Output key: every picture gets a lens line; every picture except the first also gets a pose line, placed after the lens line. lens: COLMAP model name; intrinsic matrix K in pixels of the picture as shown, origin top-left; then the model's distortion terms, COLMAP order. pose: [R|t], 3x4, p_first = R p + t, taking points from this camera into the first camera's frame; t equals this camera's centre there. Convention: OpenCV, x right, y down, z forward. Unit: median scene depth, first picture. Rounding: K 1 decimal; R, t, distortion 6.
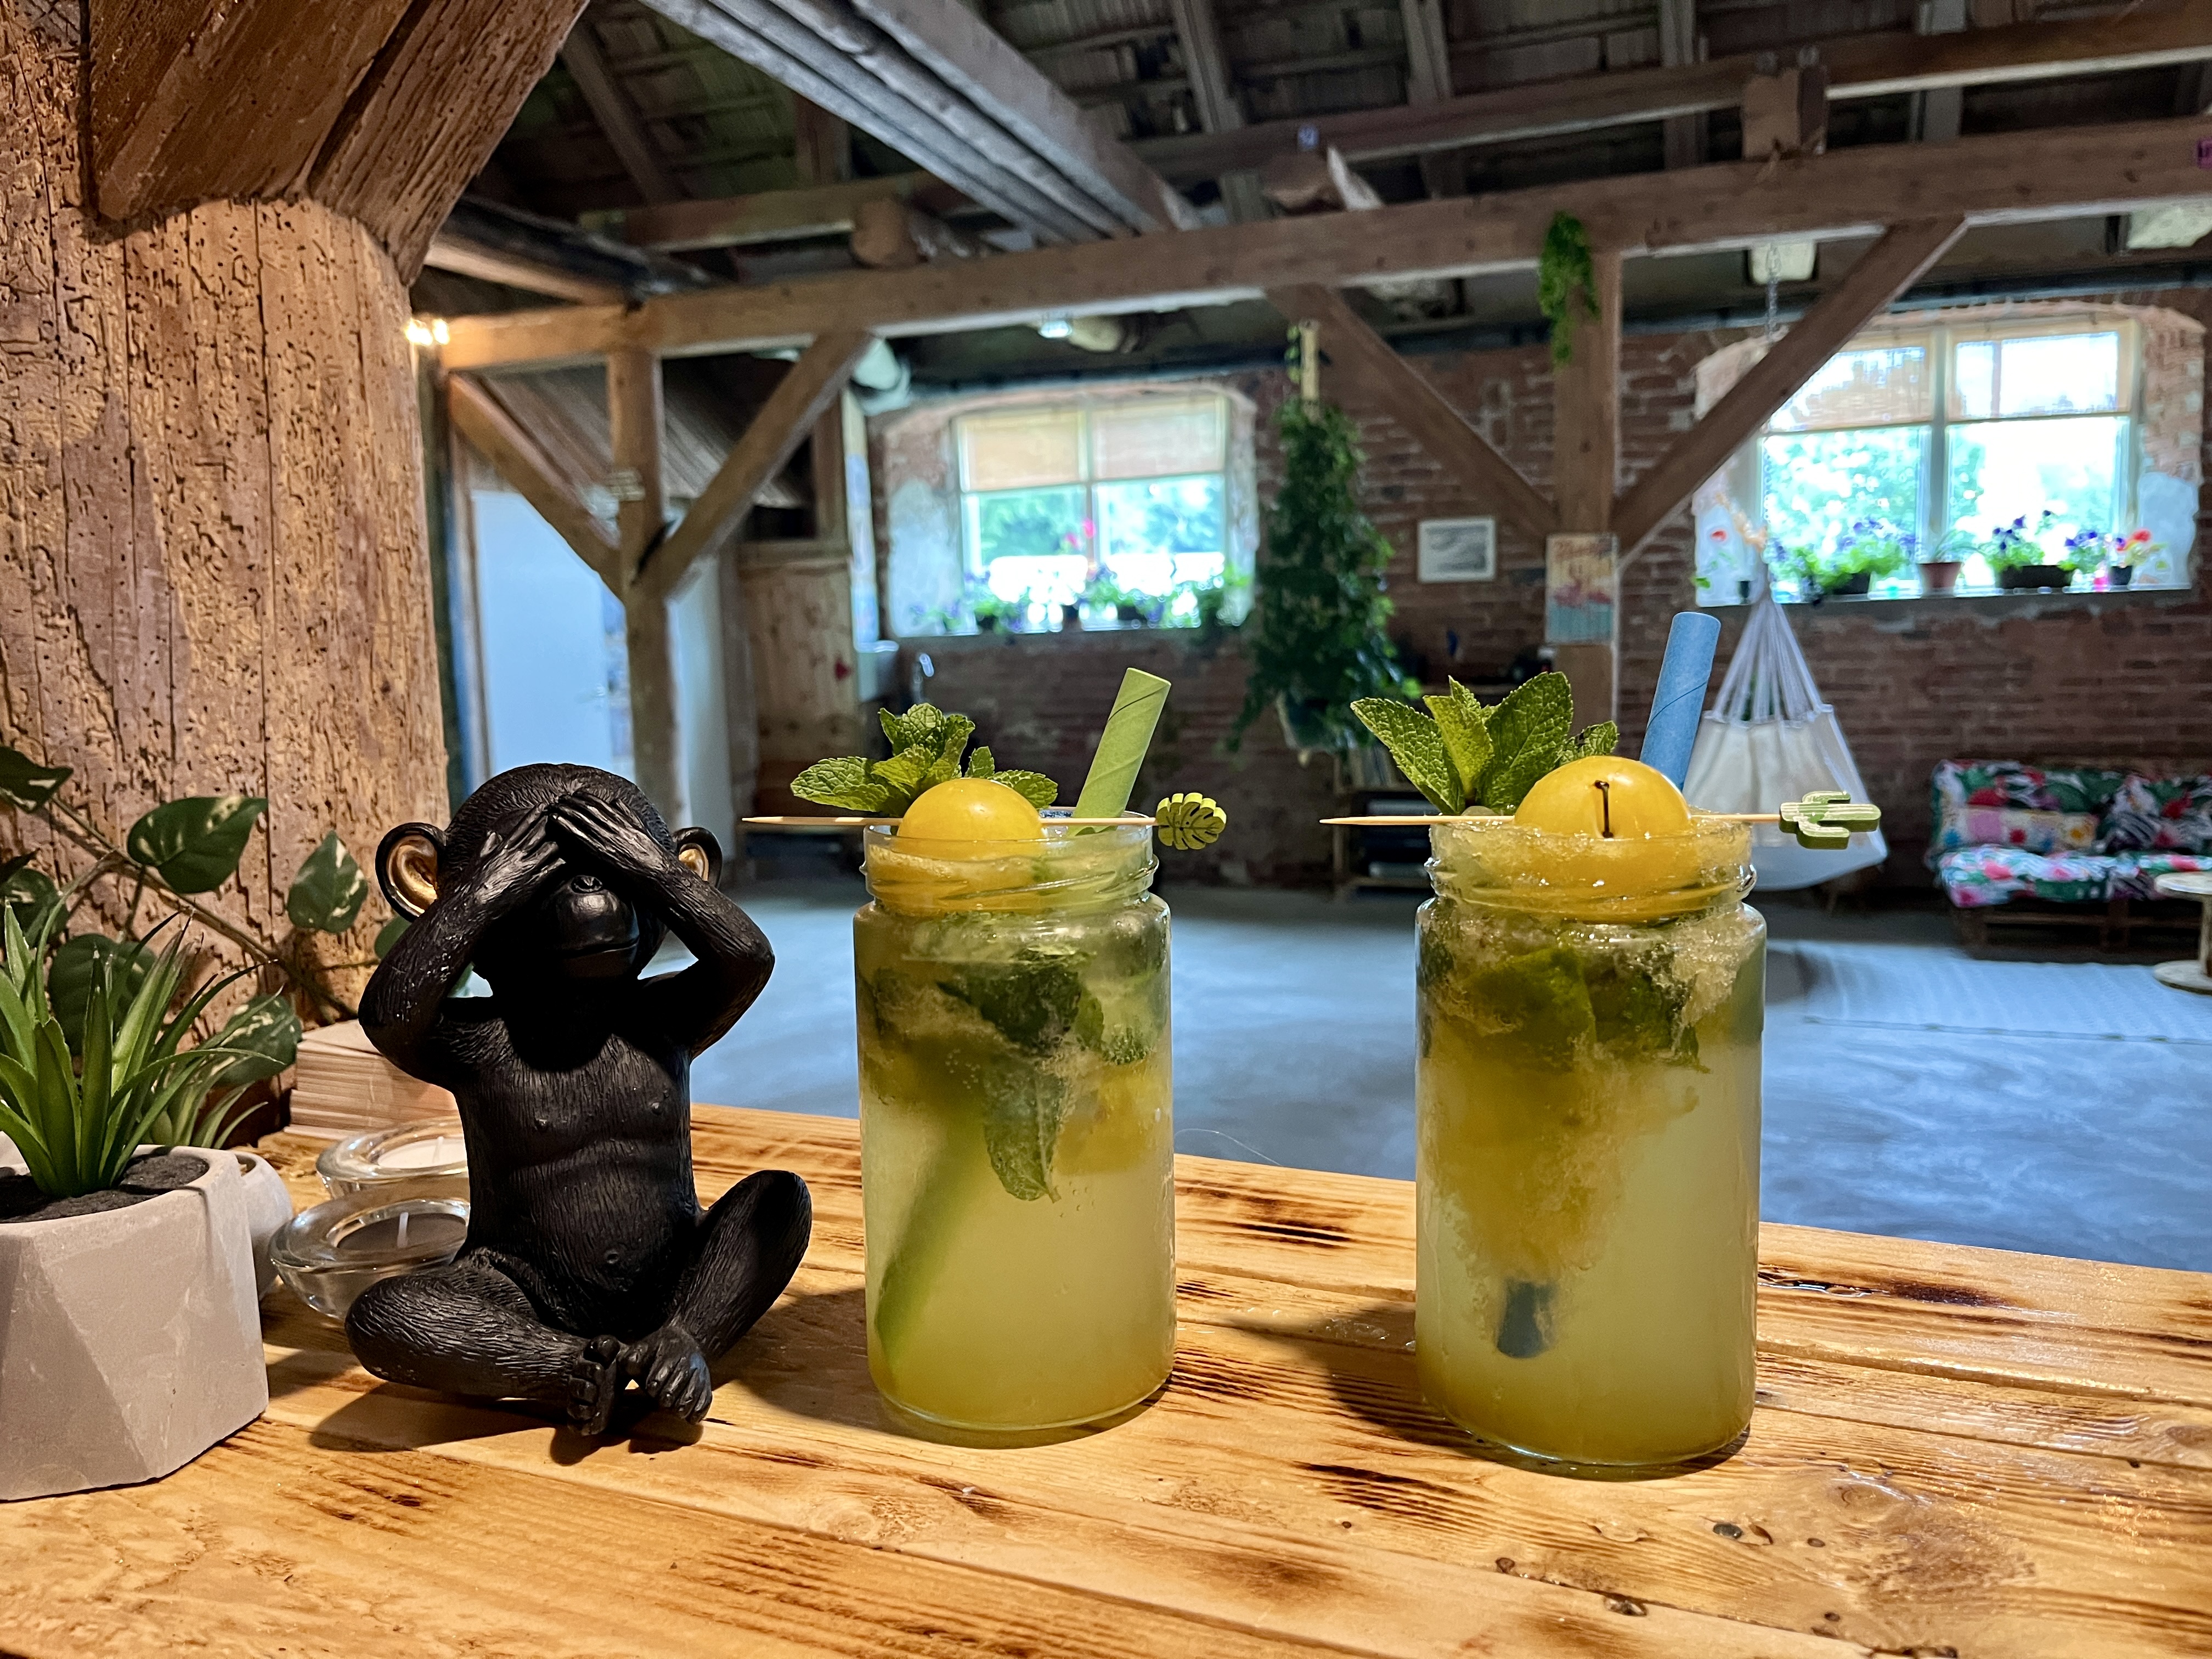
lens RADIAL K [[1676.3, 0, 1082.0], [0, 1676.3, 879.5], [0, 0, 1]] dist [0.068808, -0.109958]
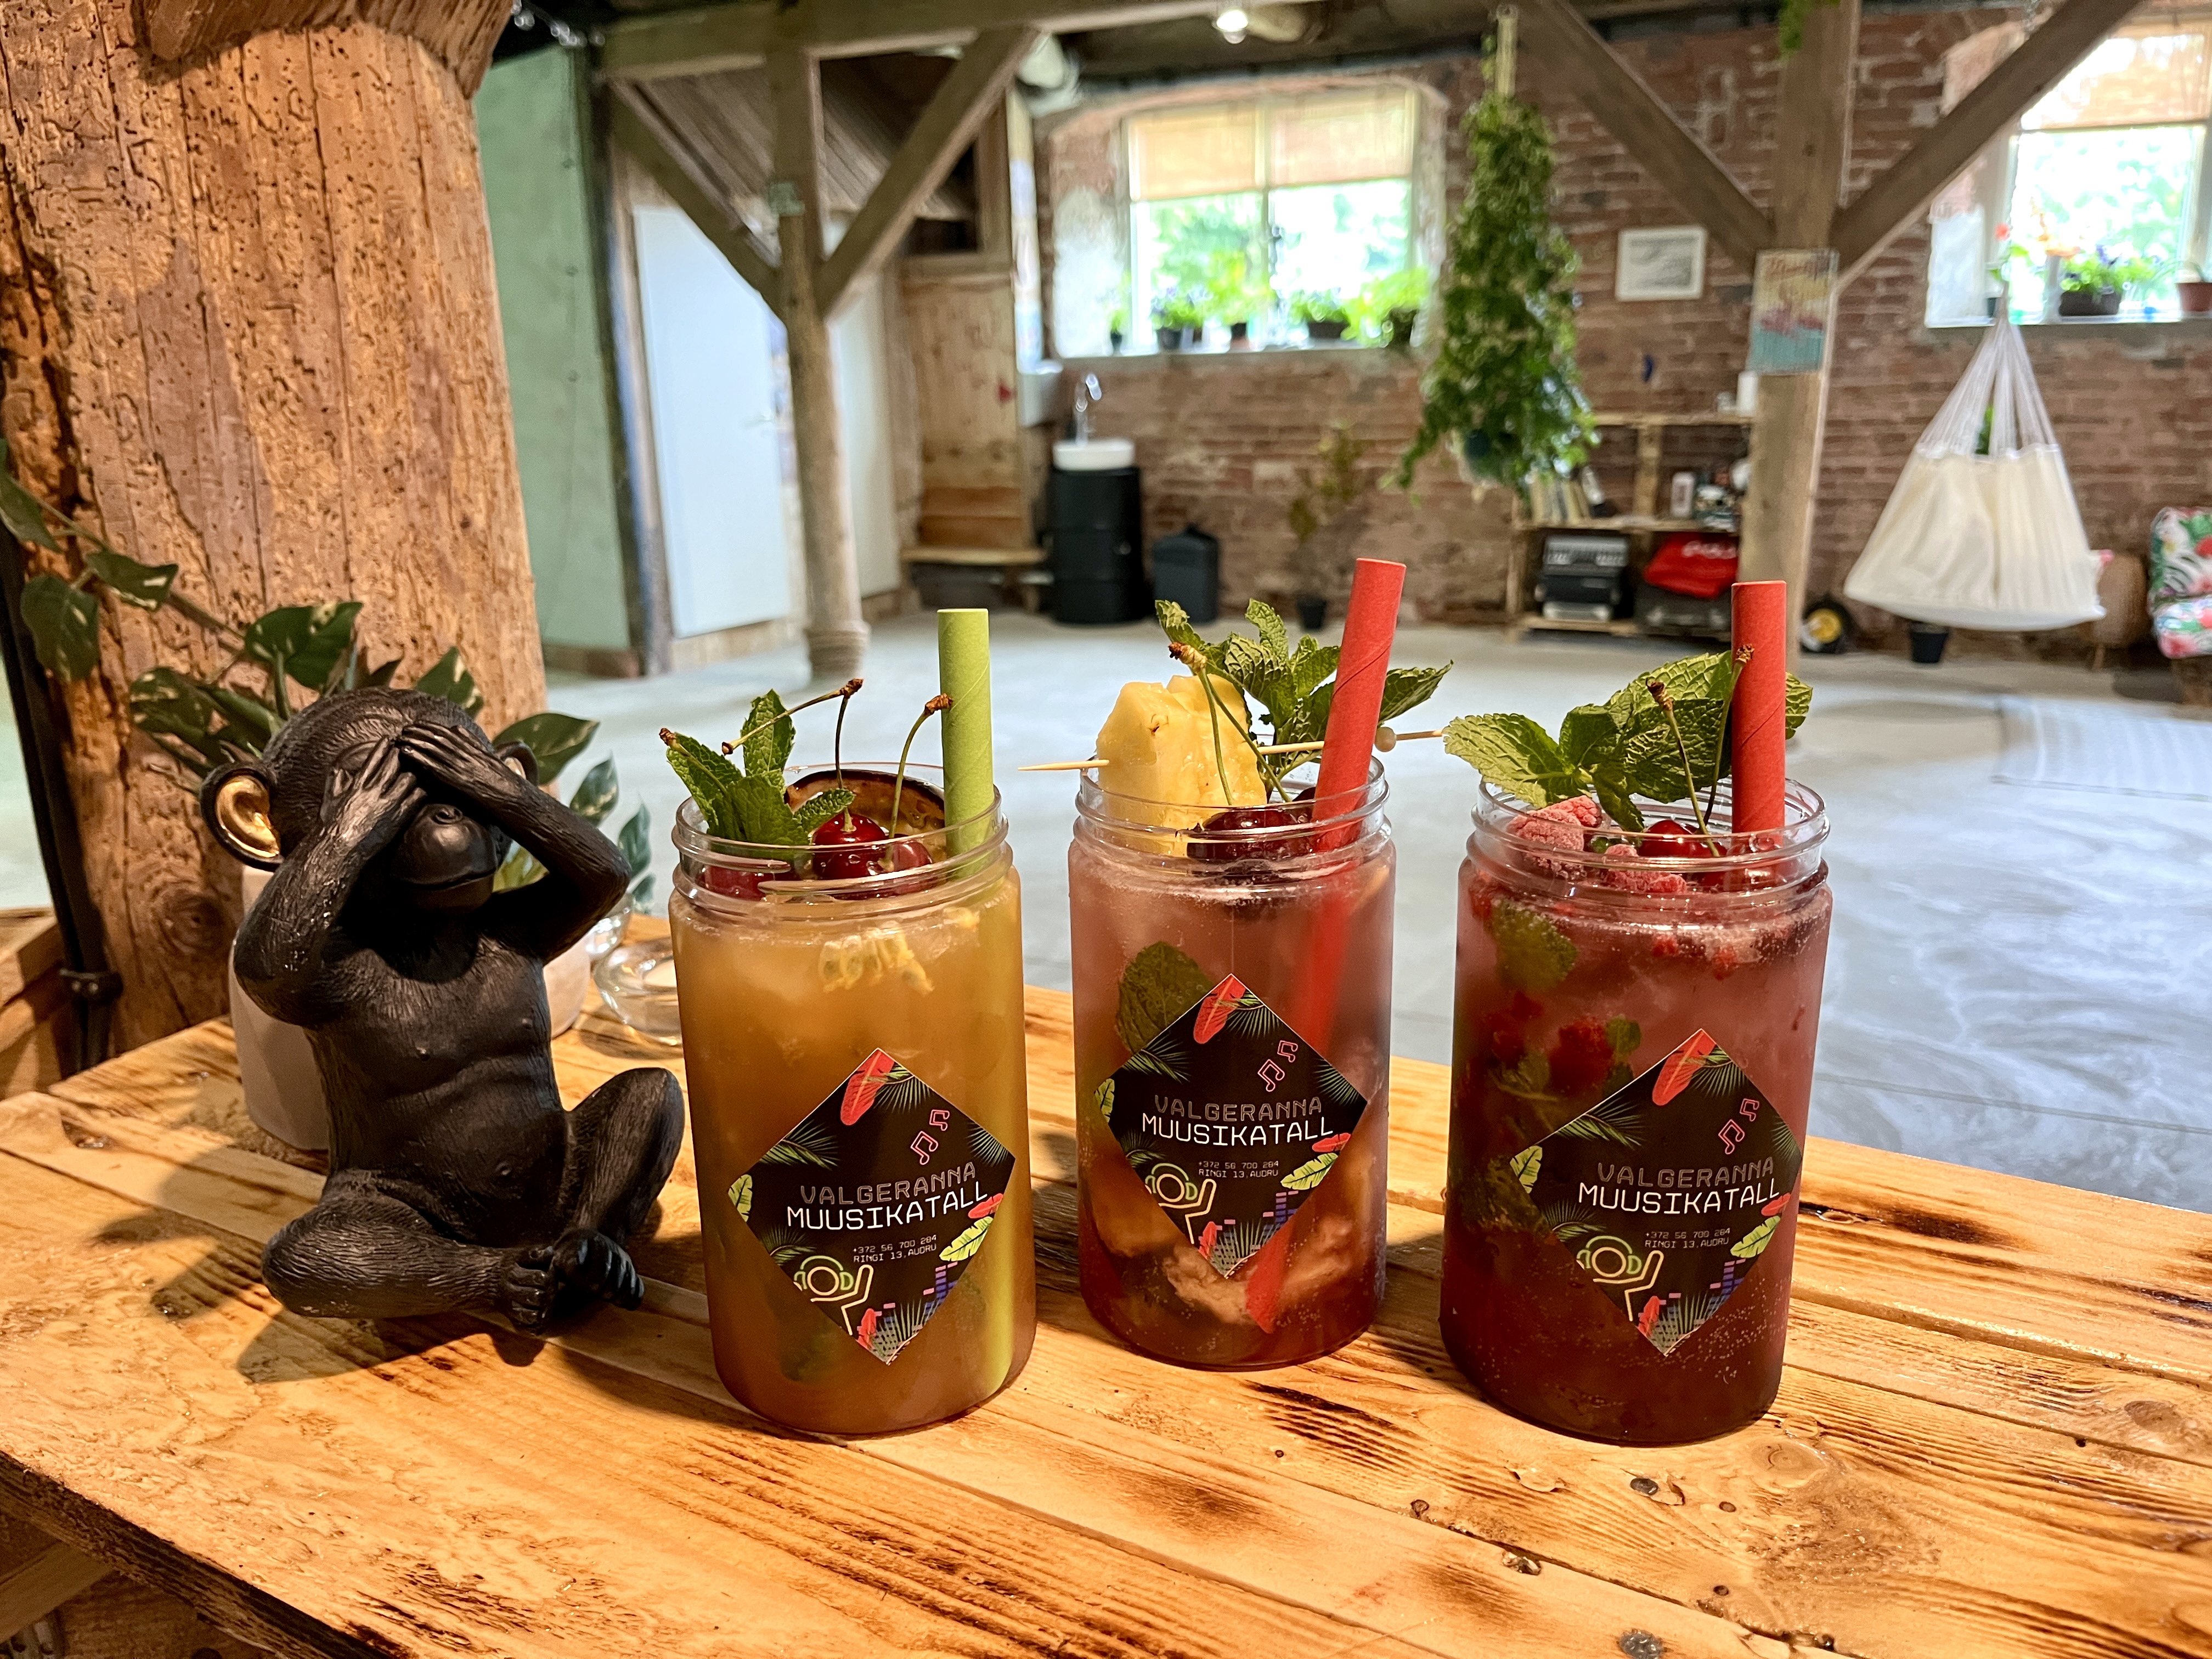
lens RADIAL K [[1680.4, 0, 1105.0], [0, 1680.4, 855.2], [0, 0, 1]] dist [0.063105, -0.103510]
pose [[0.994551, 0.032176, -0.099158, 0.083532], [-0.015447, 0.986161, 0.165070, -0.095236], [0.103097, -0.162639, 0.981285, 0.005942]]
